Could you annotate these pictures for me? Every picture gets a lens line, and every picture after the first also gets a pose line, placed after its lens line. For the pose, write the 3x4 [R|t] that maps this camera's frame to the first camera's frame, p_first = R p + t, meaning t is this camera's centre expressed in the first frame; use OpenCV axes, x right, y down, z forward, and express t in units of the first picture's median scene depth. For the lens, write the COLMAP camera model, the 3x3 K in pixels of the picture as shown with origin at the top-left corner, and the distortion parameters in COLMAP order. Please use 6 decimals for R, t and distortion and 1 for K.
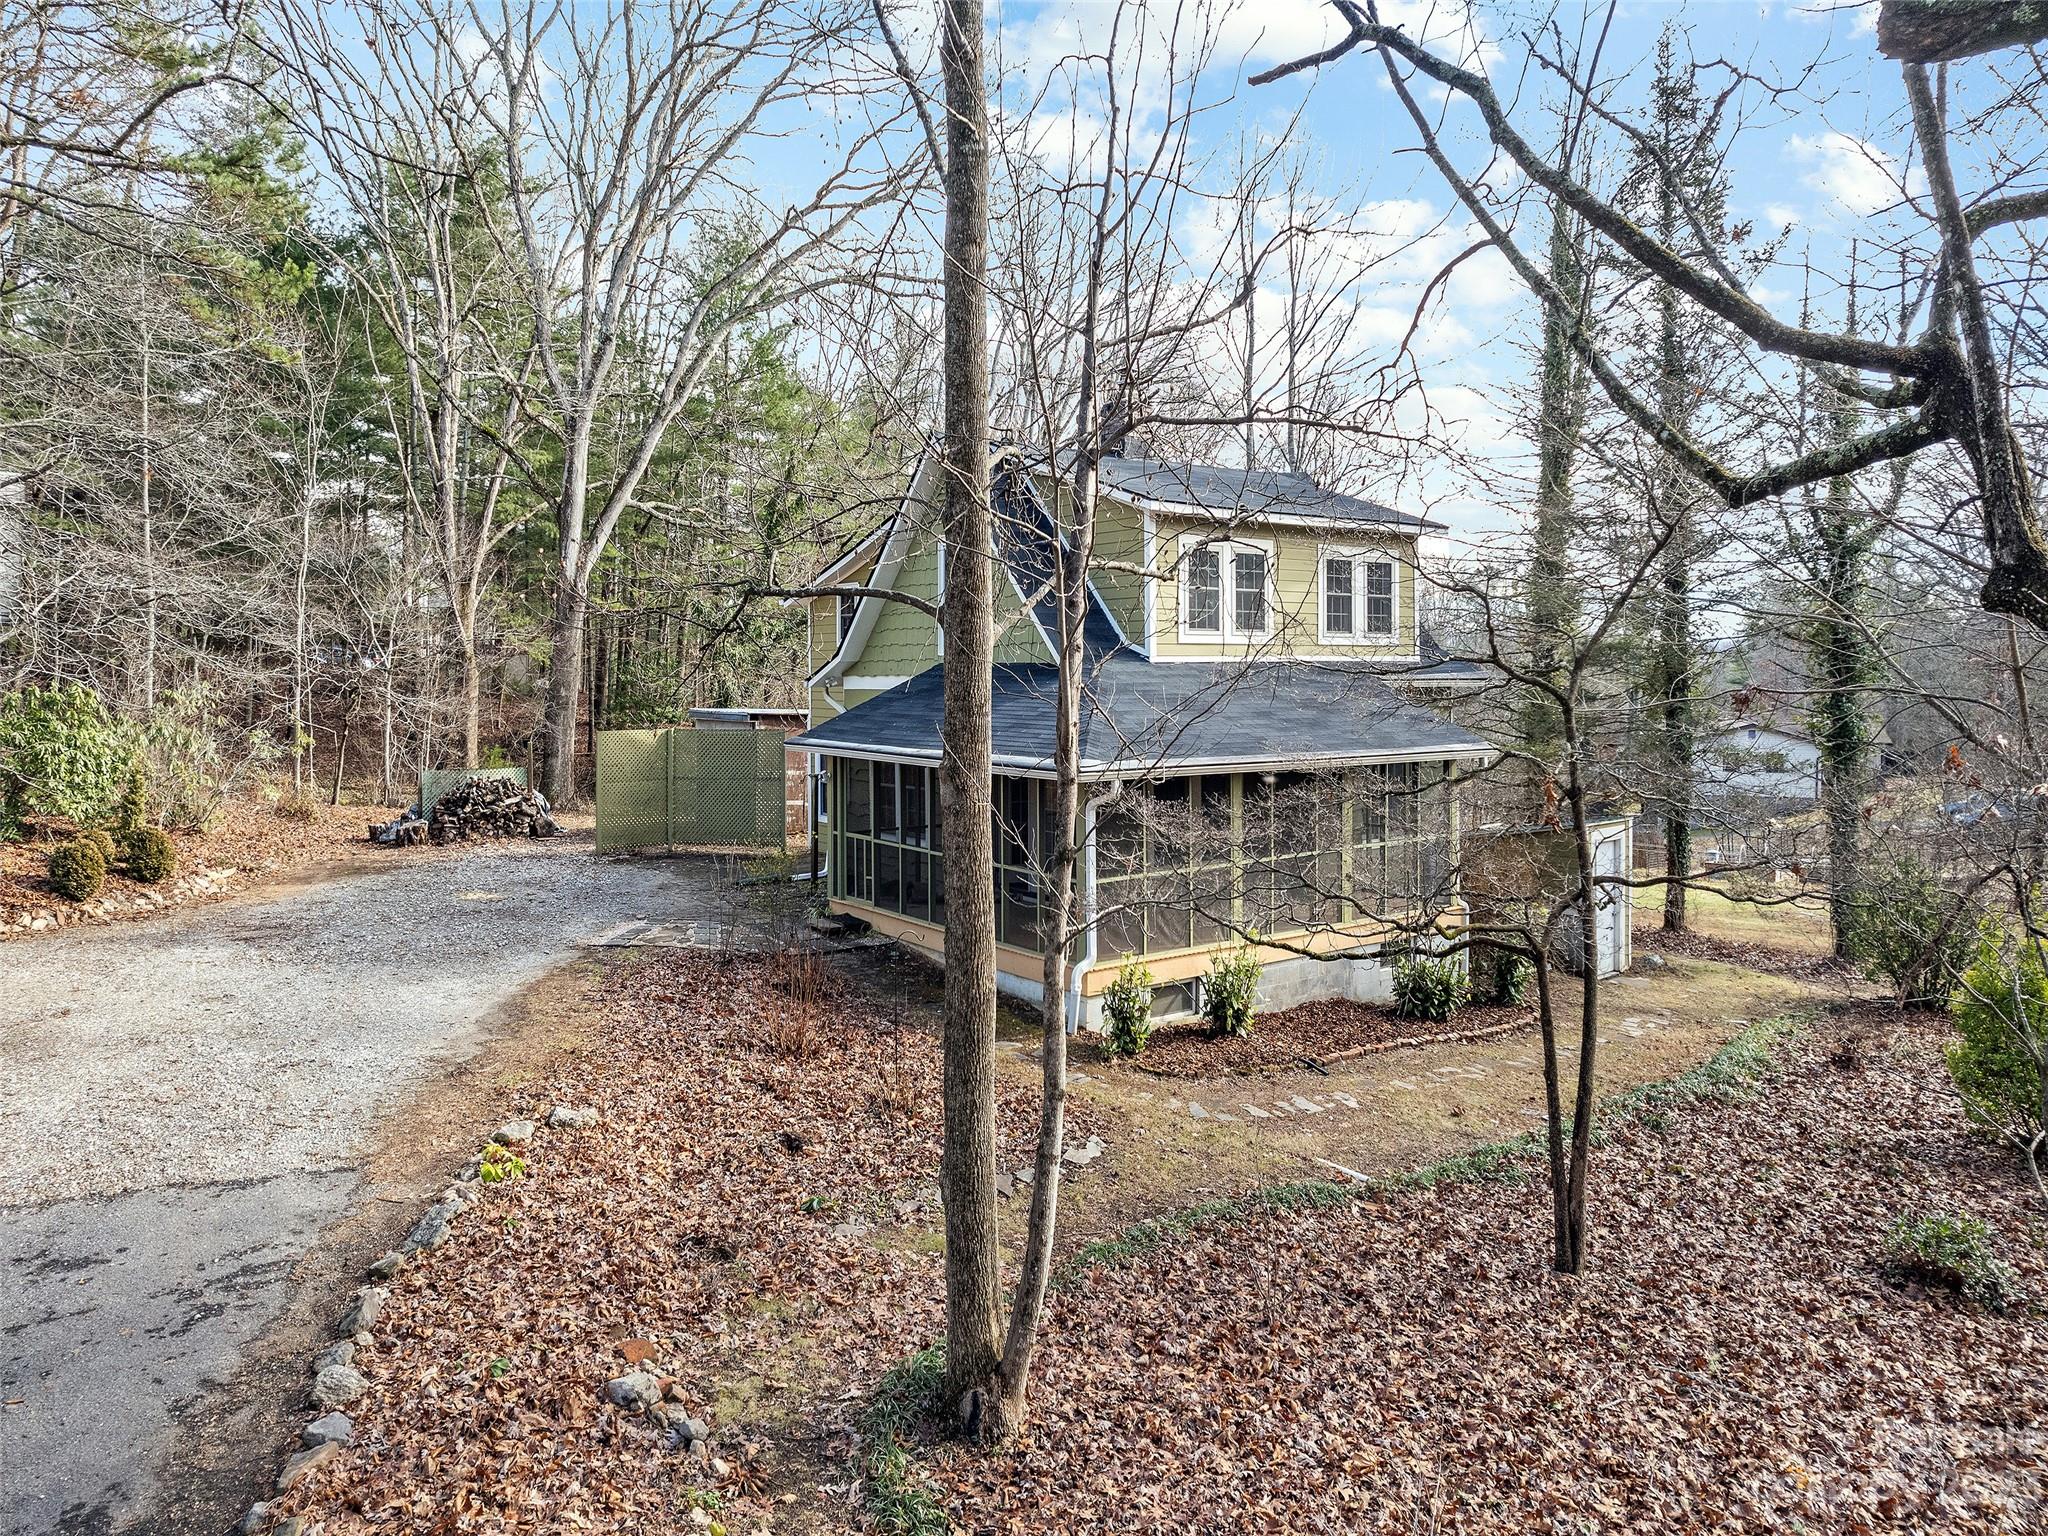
lens RADIAL K [[1311.7, 0, 1006.0], [0, 1311.7, 708.9], [0, 0, 1]] dist [0.017675, 0.006927]
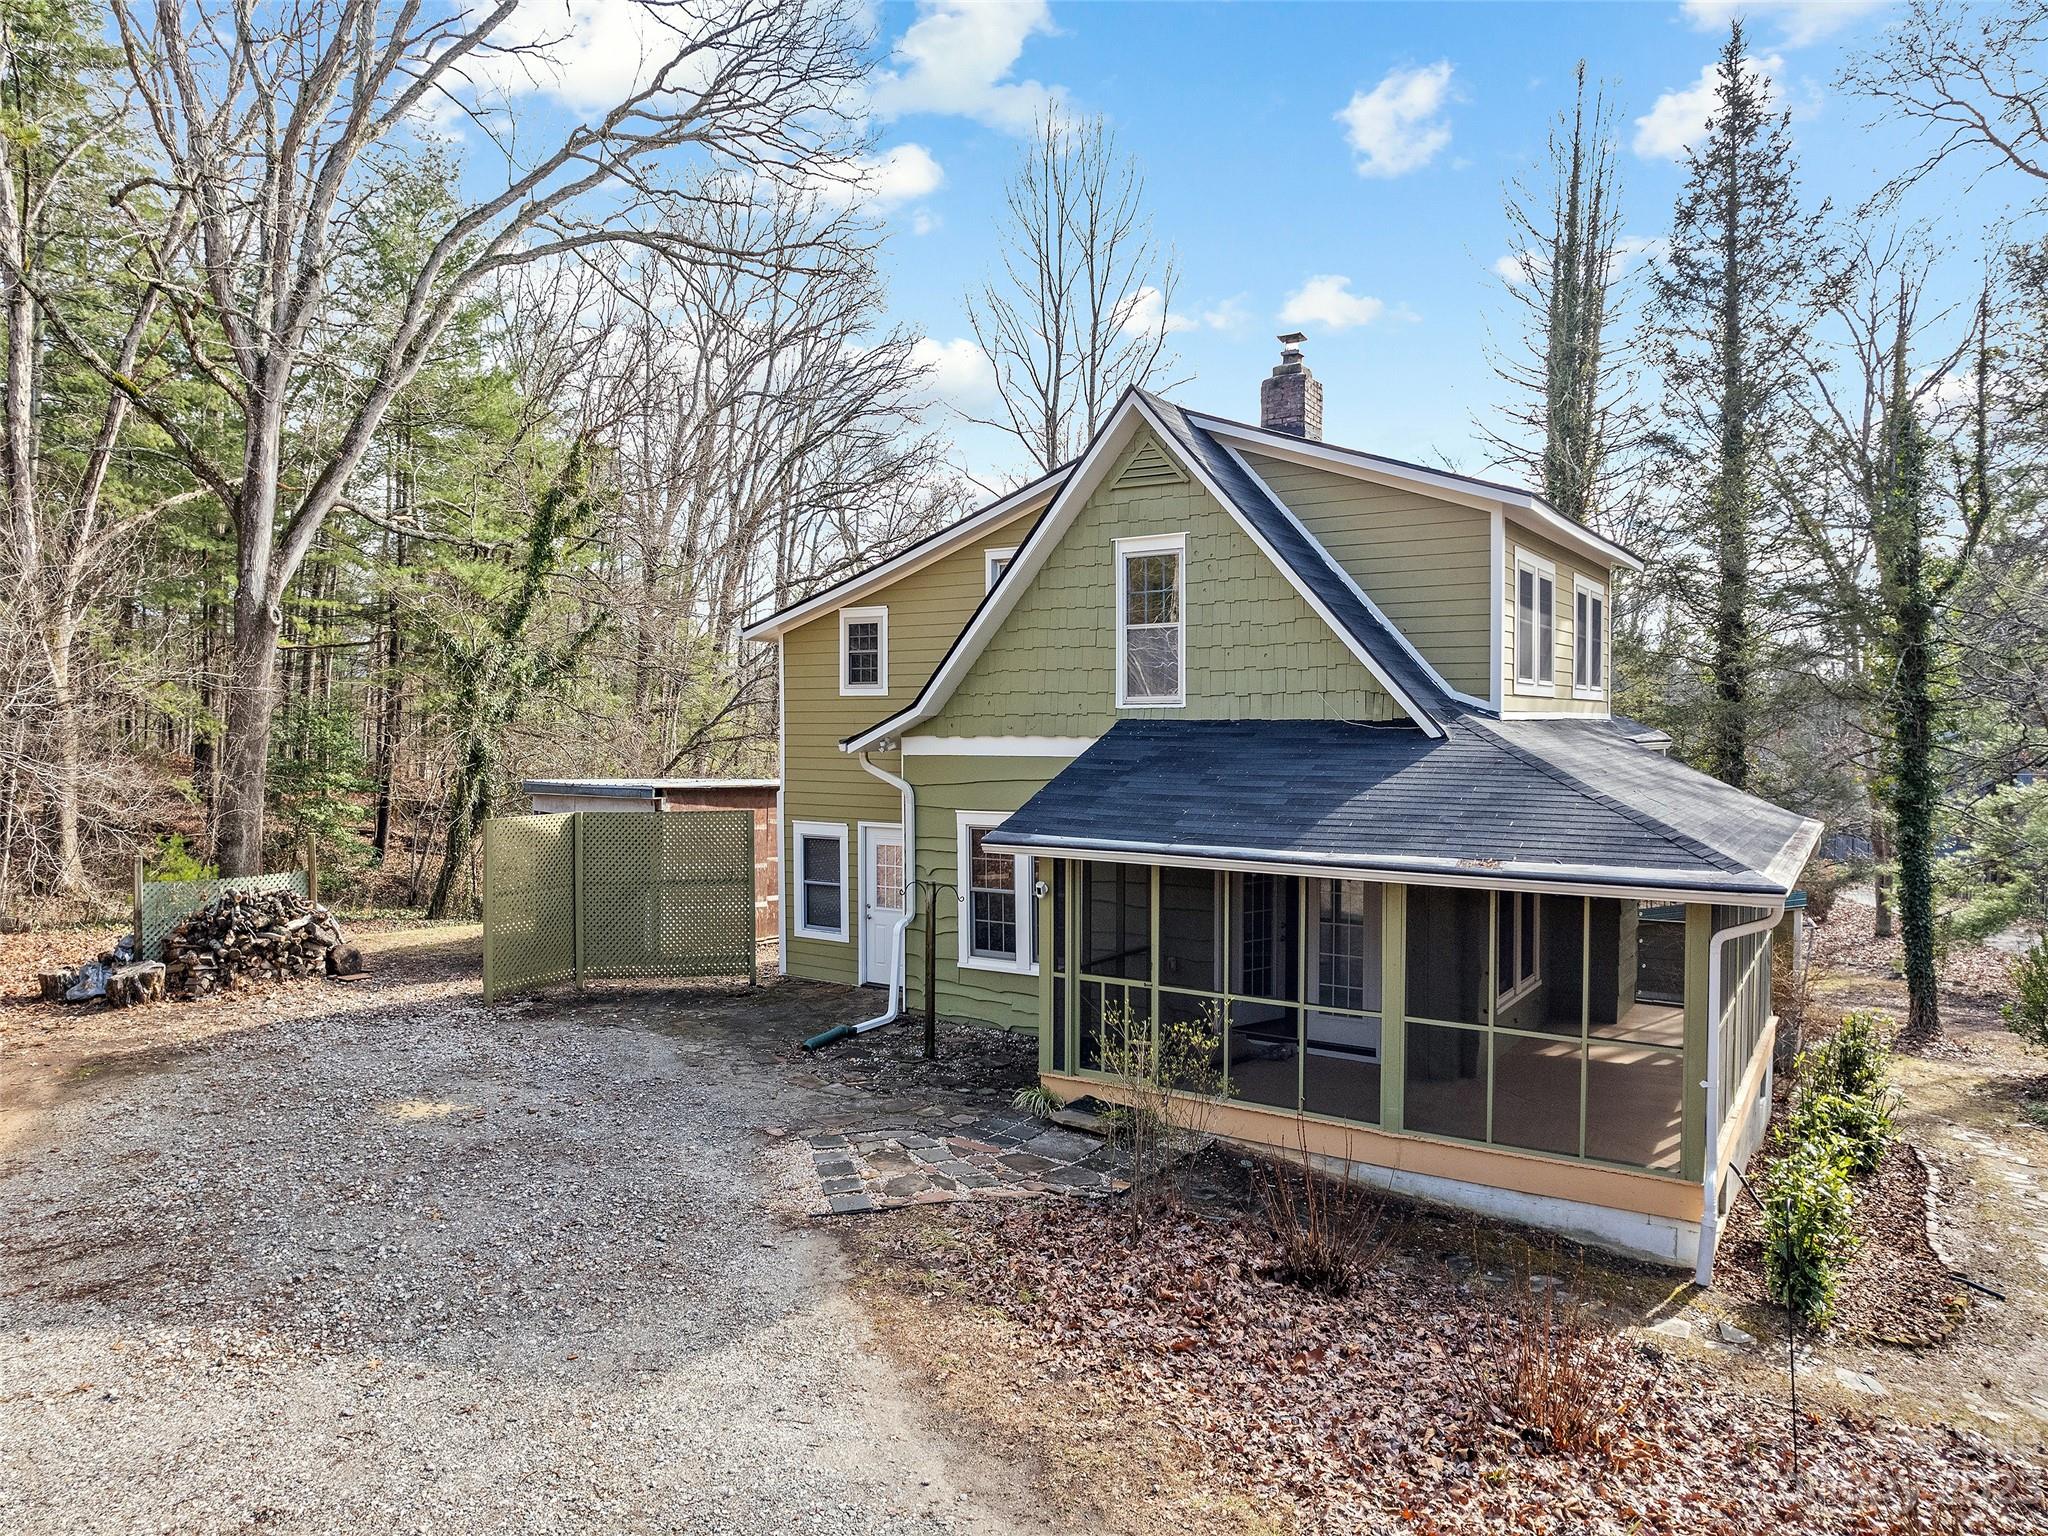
lens RADIAL K [[1311.7, 0, 1024.0], [0, 1311.7, 772.4], [0, 0, 1]] dist [0.017675, 0.006927]
pose [[0.946871, -0.011403, 0.321412, -0.243869], [0.008459, 0.999909, 0.010555, -0.010482], [-0.321503, -0.007276, 0.946881, 0.253328]]
